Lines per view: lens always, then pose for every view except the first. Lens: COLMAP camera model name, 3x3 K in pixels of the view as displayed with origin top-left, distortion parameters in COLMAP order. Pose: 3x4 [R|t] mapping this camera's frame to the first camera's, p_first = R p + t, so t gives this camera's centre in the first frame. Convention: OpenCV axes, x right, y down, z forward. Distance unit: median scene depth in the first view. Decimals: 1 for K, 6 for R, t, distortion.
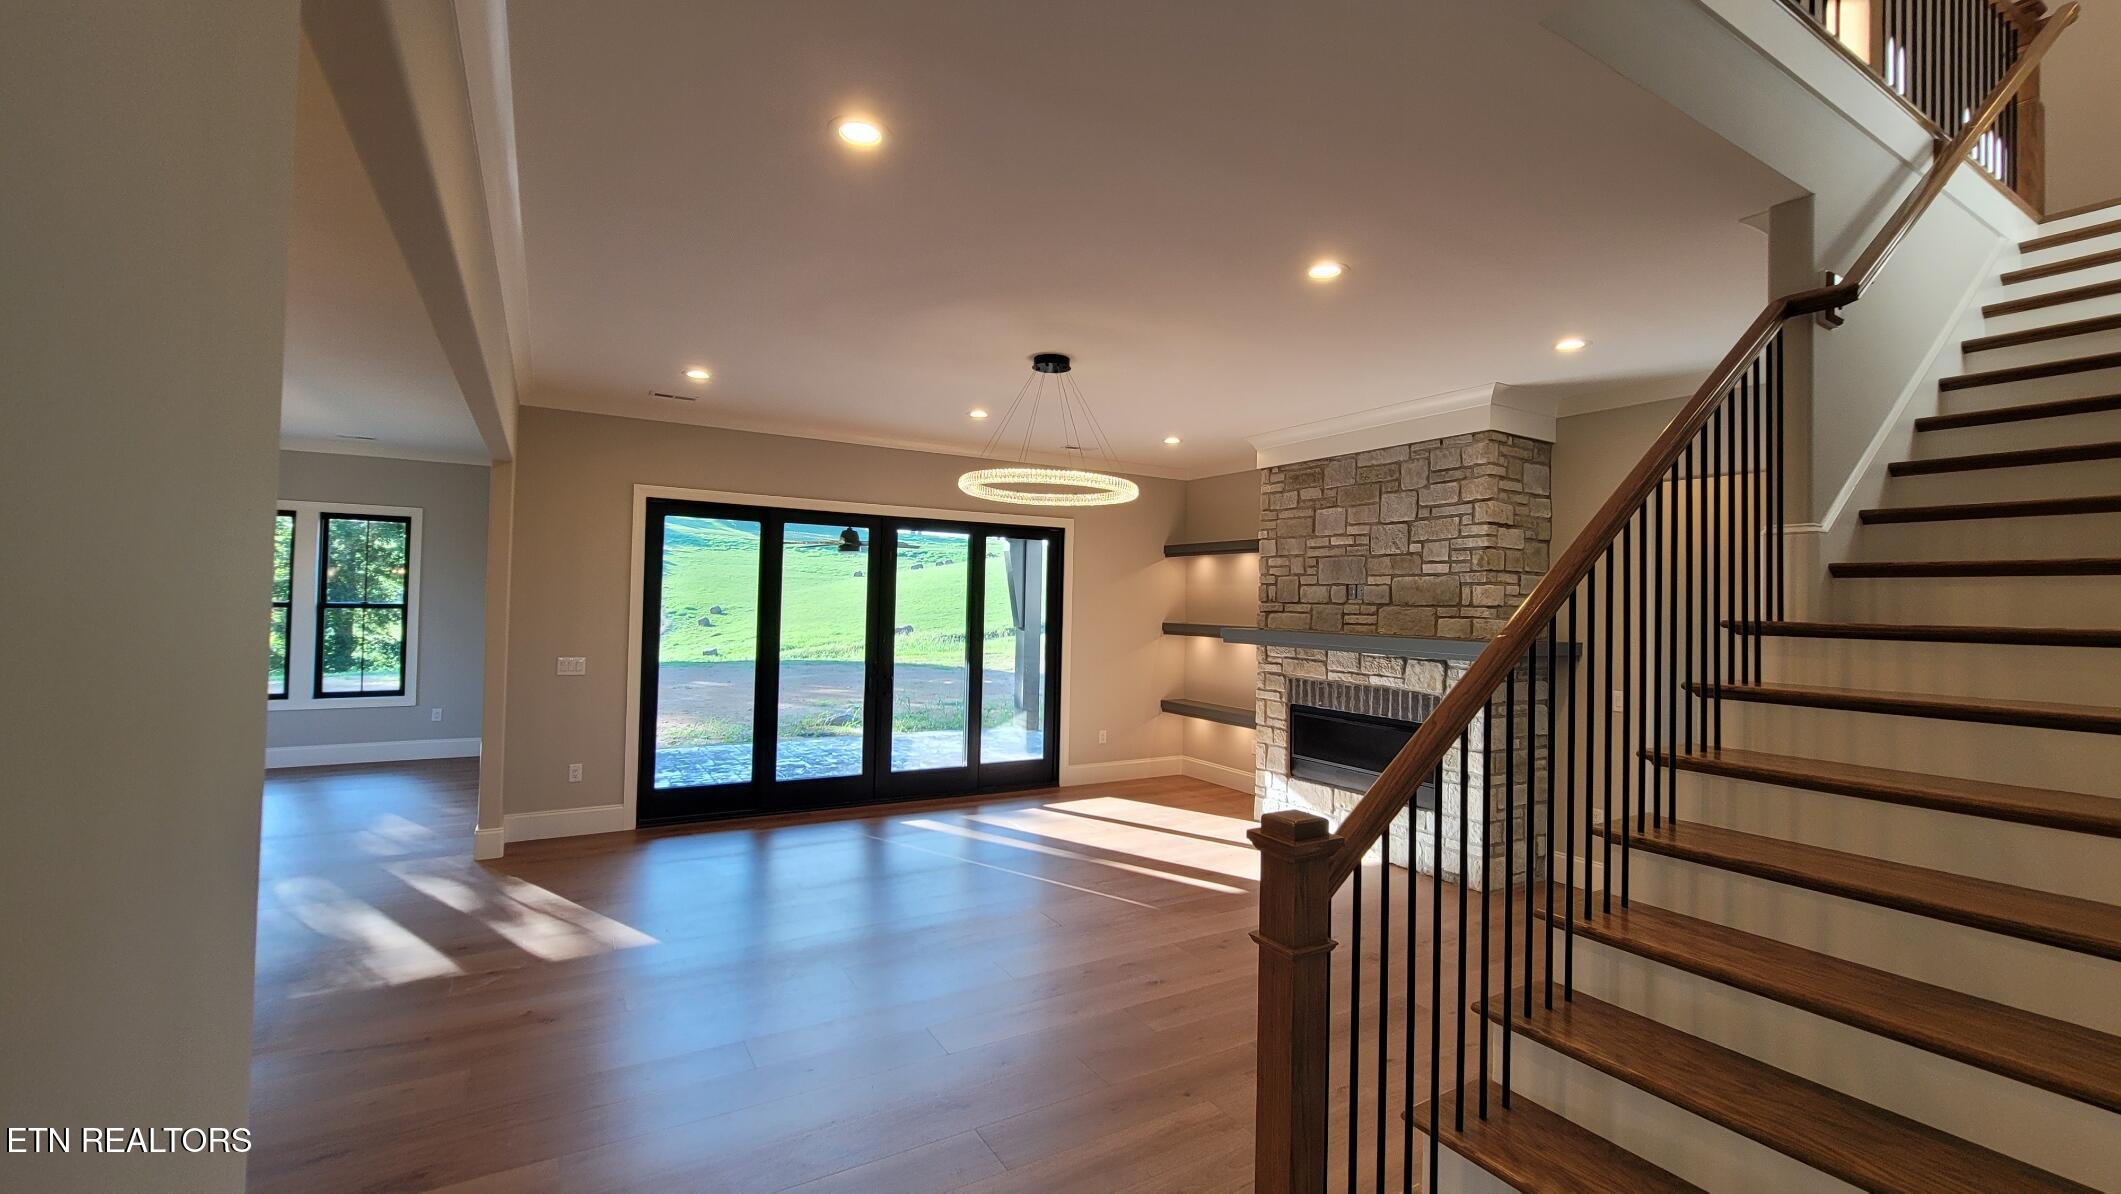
lens RADIAL K [[873.5, 0, 1063.0], [0, 873.5, 588.1], [0, 0, 1]] dist [-0.000191, 0.000044]
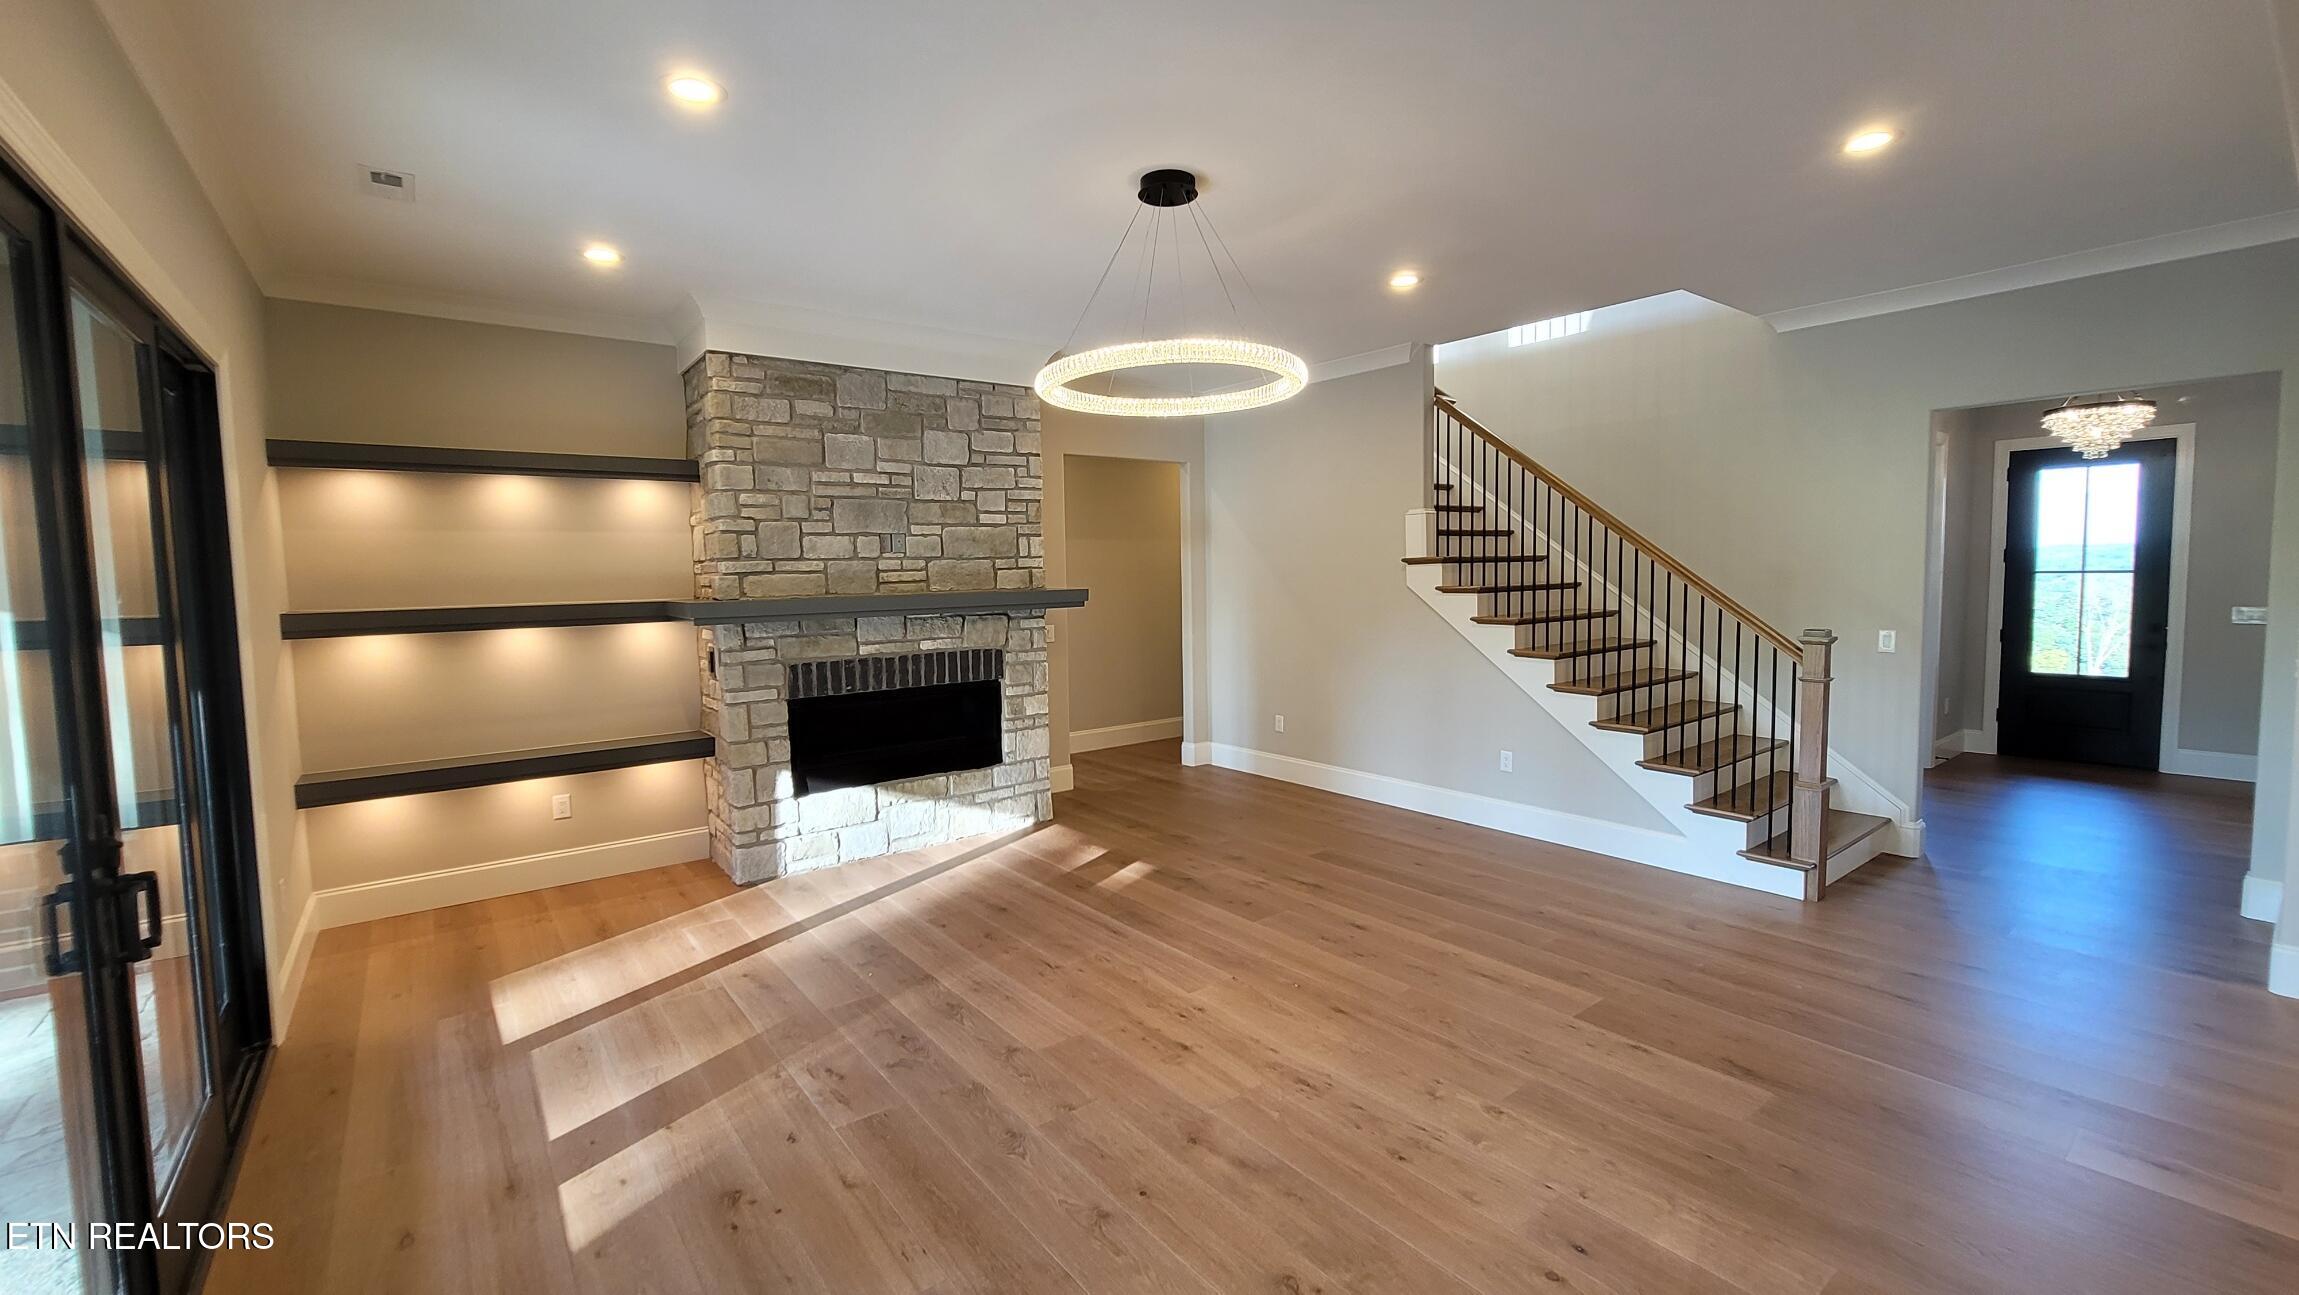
lens RADIAL K [[946.8, 0, 1145.5], [0, 946.8, 638.4], [0, 0, 1]] dist [-0.000191, 0.000044]
pose [[-0.104580, -0.093875, 0.990076, -0.573708], [0.000992, 0.995525, 0.094496, 0.009236], [-0.994516, 0.010864, -0.104019, 0.846543]]
